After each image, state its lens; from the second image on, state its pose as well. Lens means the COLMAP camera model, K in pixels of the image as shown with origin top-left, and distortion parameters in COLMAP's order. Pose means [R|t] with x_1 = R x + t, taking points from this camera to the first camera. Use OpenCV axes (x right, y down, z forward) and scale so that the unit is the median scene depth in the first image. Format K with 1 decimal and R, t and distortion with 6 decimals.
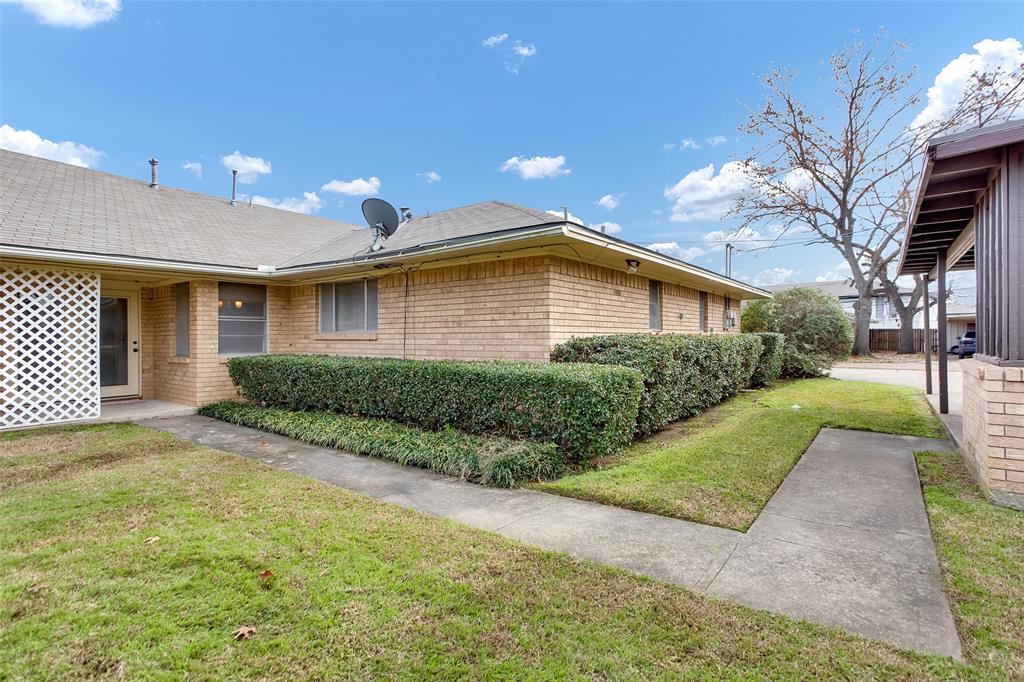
lens RADIAL K [[492.2, 0, 509.5], [0, 492.2, 325.4], [0, 0, 1]] dist [-0.013565, 0.000371]
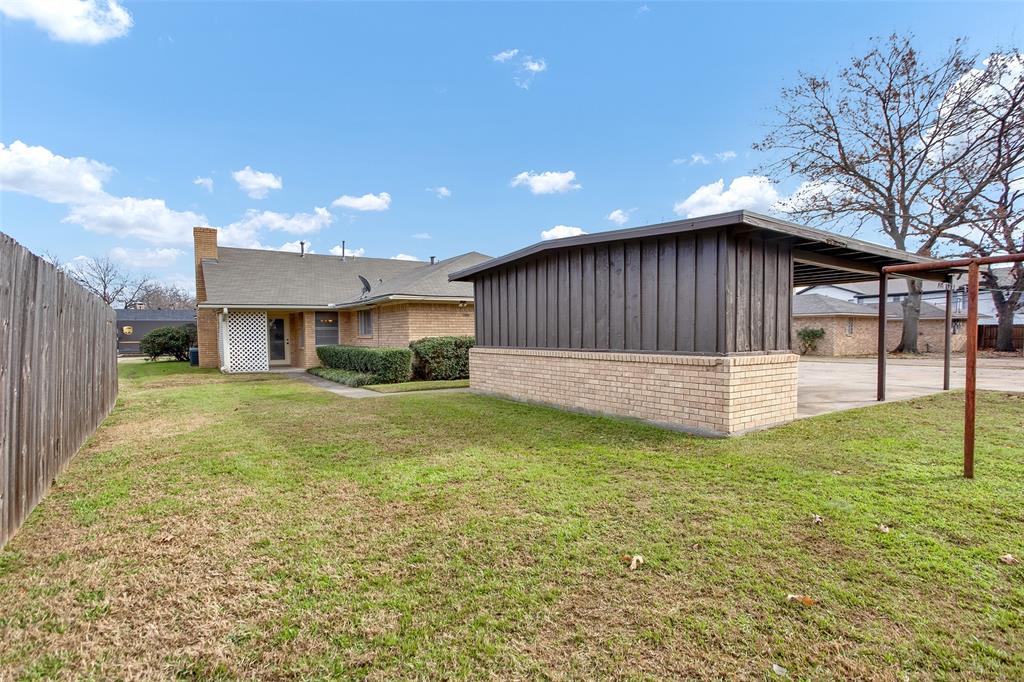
lens RADIAL K [[492.2, 0, 509.5], [0, 492.2, 325.4], [0, 0, 1]] dist [-0.013565, 0.000371]
pose [[0.945057, -0.008494, -0.326795, 0.922727], [0.011095, 0.999920, 0.006098, -0.031505], [0.326717, -0.009388, 0.945076, -0.762434]]
